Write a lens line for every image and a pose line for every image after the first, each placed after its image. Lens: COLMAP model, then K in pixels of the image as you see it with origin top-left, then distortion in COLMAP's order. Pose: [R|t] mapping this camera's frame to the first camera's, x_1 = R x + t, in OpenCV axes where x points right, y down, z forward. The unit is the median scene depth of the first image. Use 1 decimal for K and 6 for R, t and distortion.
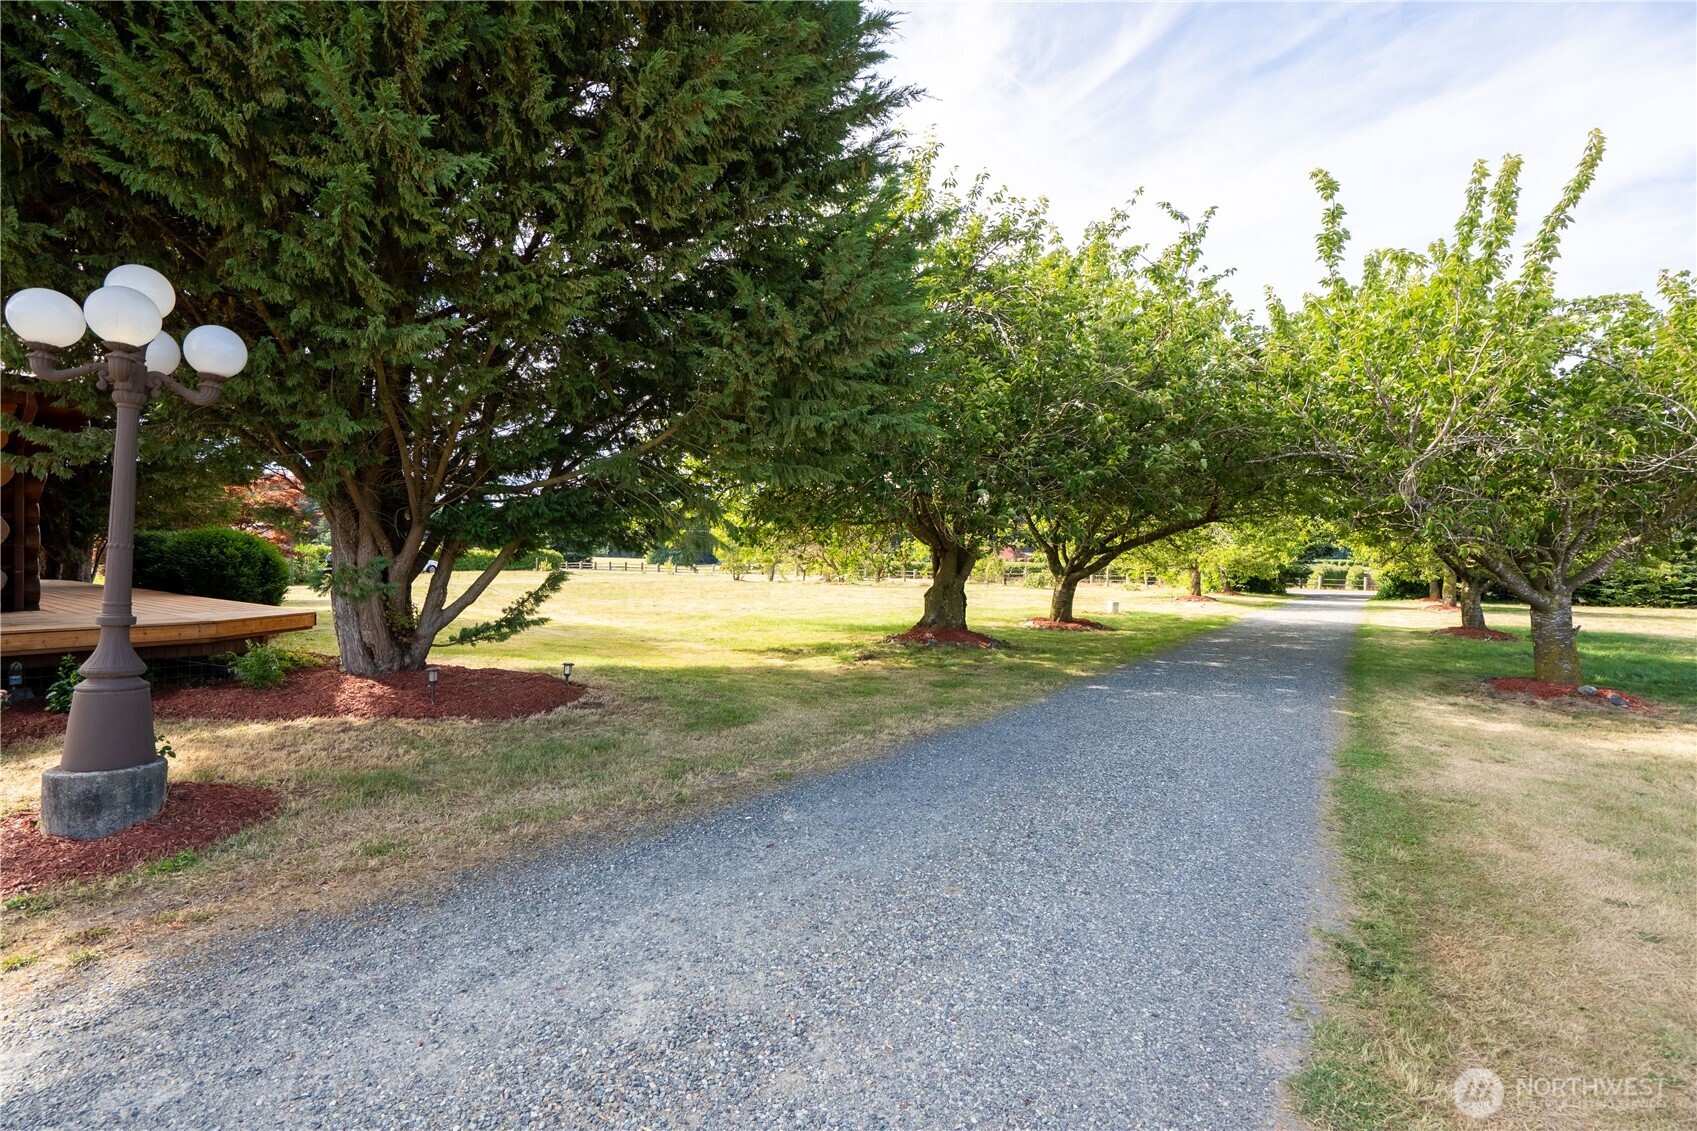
lens RADIAL K [[780.3, 0, 882.8], [0, 780.3, 566.0], [0, 0, 1]] dist [0.000231, 0.000004]
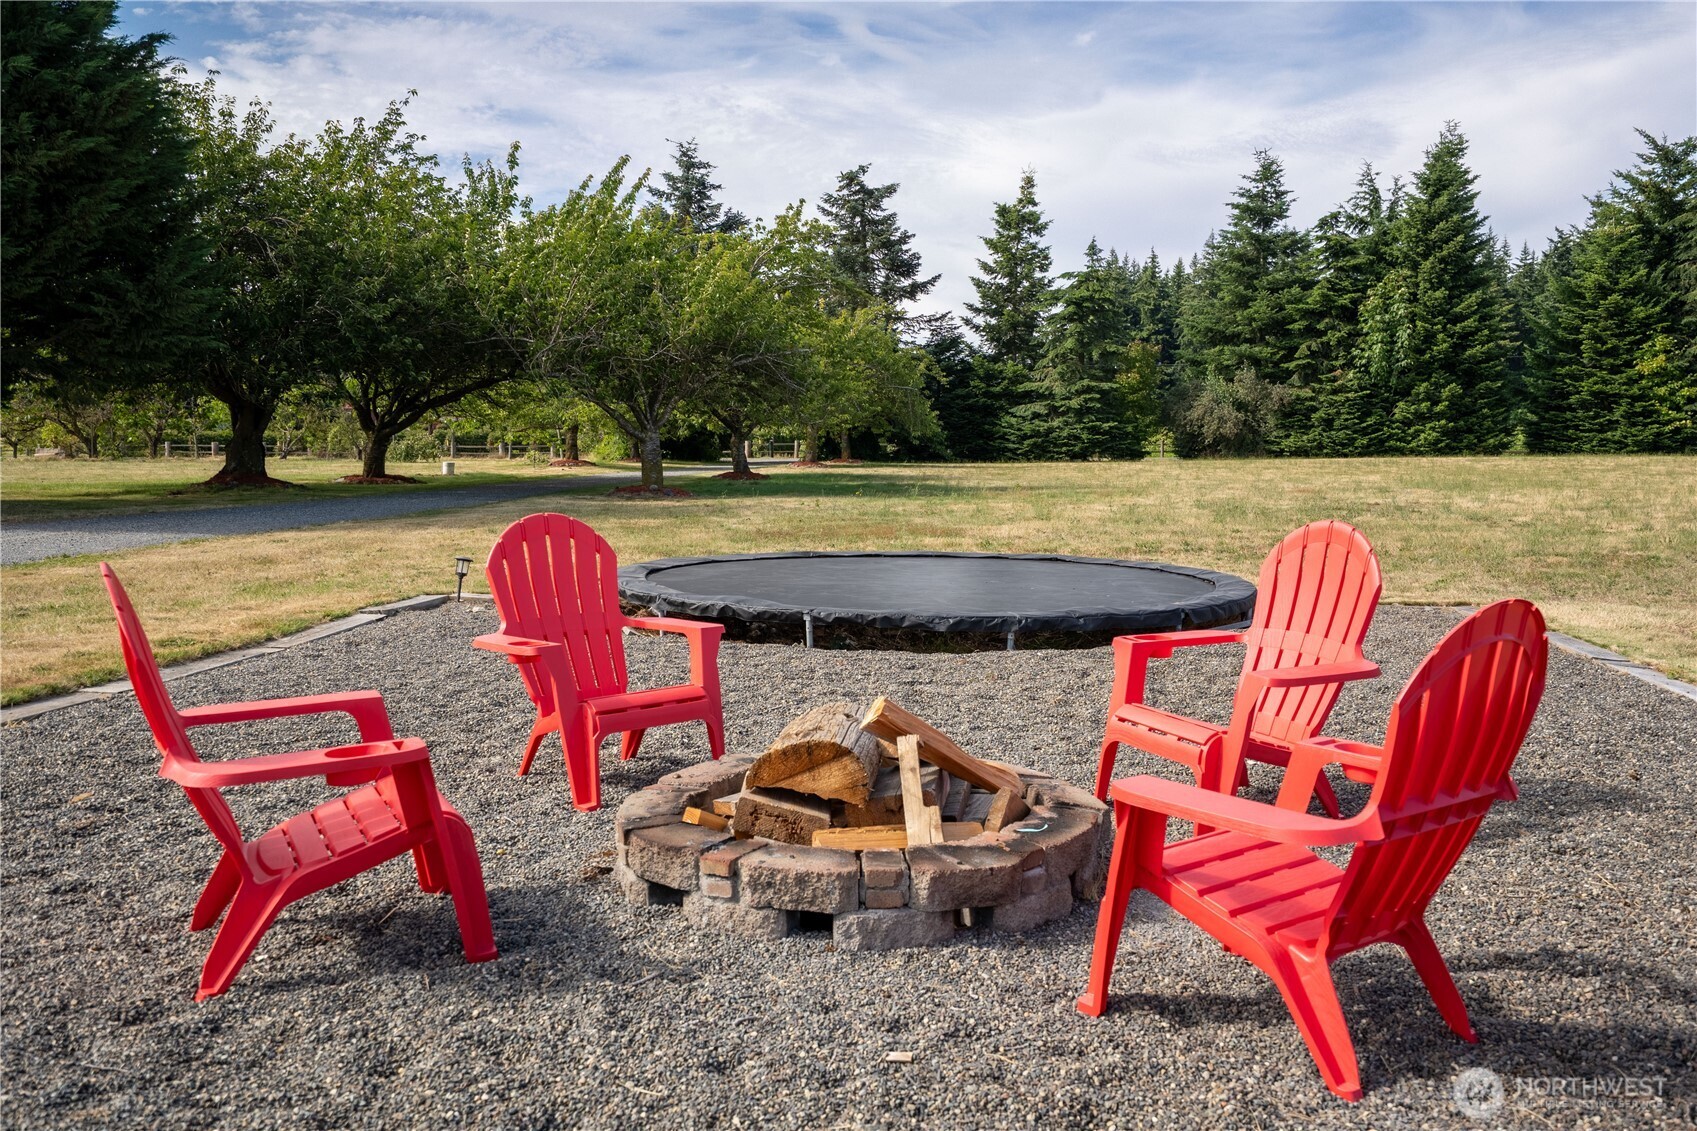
lens RADIAL K [[1459.1, 0, 848.5], [0, 1459.1, 565.5], [0, 0, 1]] dist [-0.005499, 0.001942]
pose [[0.898572, -0.049236, 0.436055, -0.049298], [0.011134, 0.995924, 0.089508, 0.022470], [-0.438685, -0.075575, 0.895457, -0.977181]]
